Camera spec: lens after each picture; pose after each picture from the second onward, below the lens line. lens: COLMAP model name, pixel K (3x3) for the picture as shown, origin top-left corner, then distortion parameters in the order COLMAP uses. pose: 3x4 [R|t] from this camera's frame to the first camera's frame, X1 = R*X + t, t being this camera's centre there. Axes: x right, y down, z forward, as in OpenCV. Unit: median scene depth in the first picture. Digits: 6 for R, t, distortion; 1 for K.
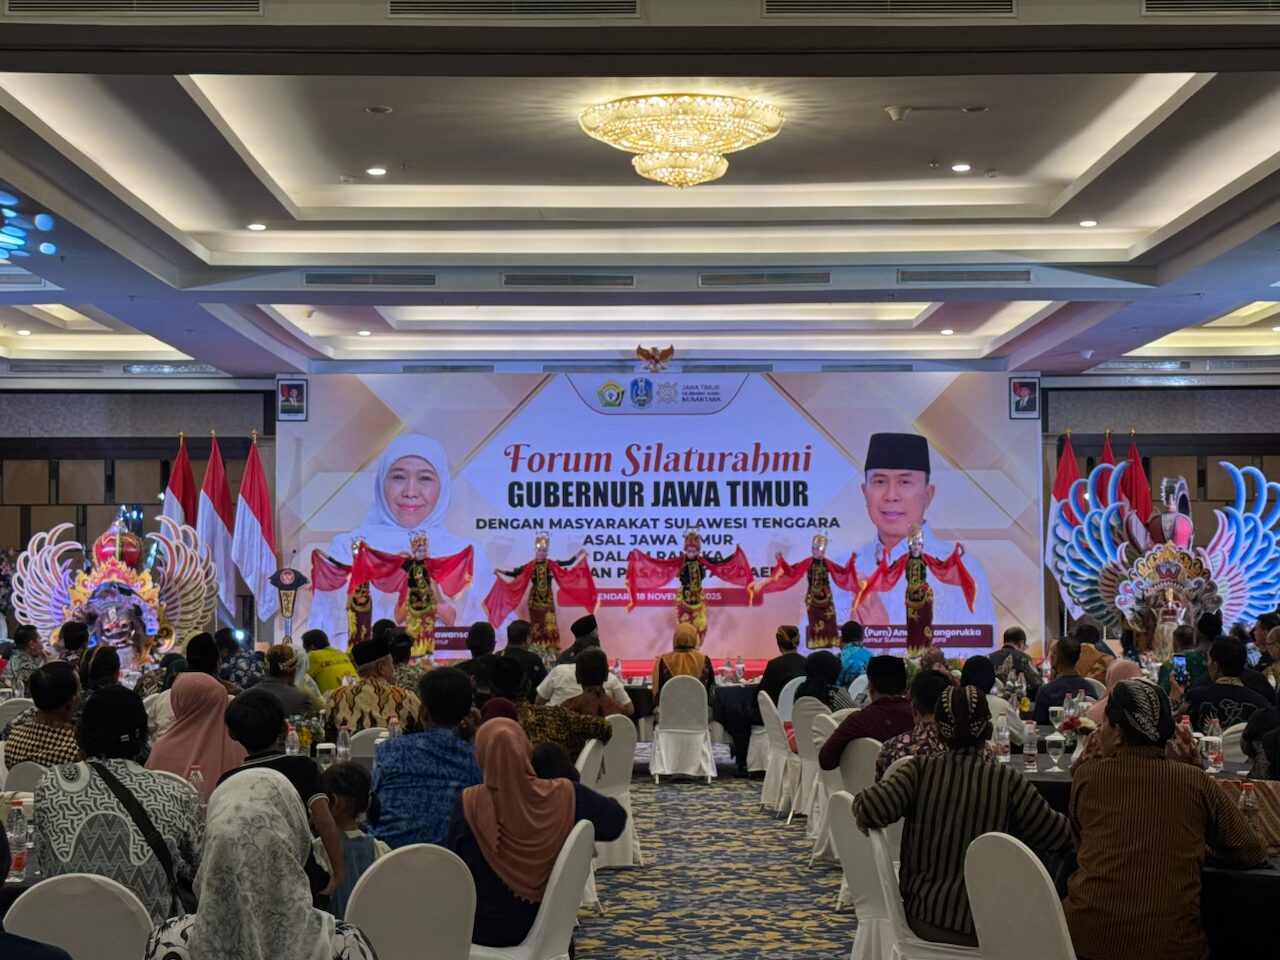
lens RADIAL K [[2310.1, 0, 637.3], [0, 2310.1, 480.4], [0, 0, 1]] dist [-0.031170, 0.000000]
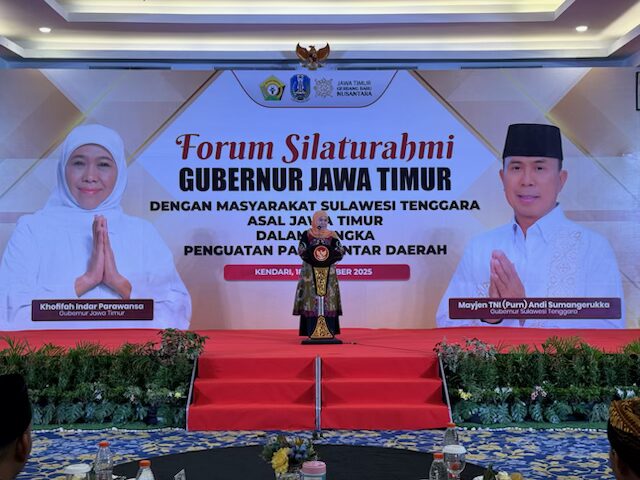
lens RADIAL K [[932.9, 0, 322.0], [0, 932.9, 239.6], [0, 0, 1]] dist [0.048613, 0.000000]
pose [[0.999999, 0.000668, 0.001485, 0.011606], [-0.000660, 0.999986, -0.005238, 0.037164], [-0.001488, 0.005237, 0.999985, 0.553386]]
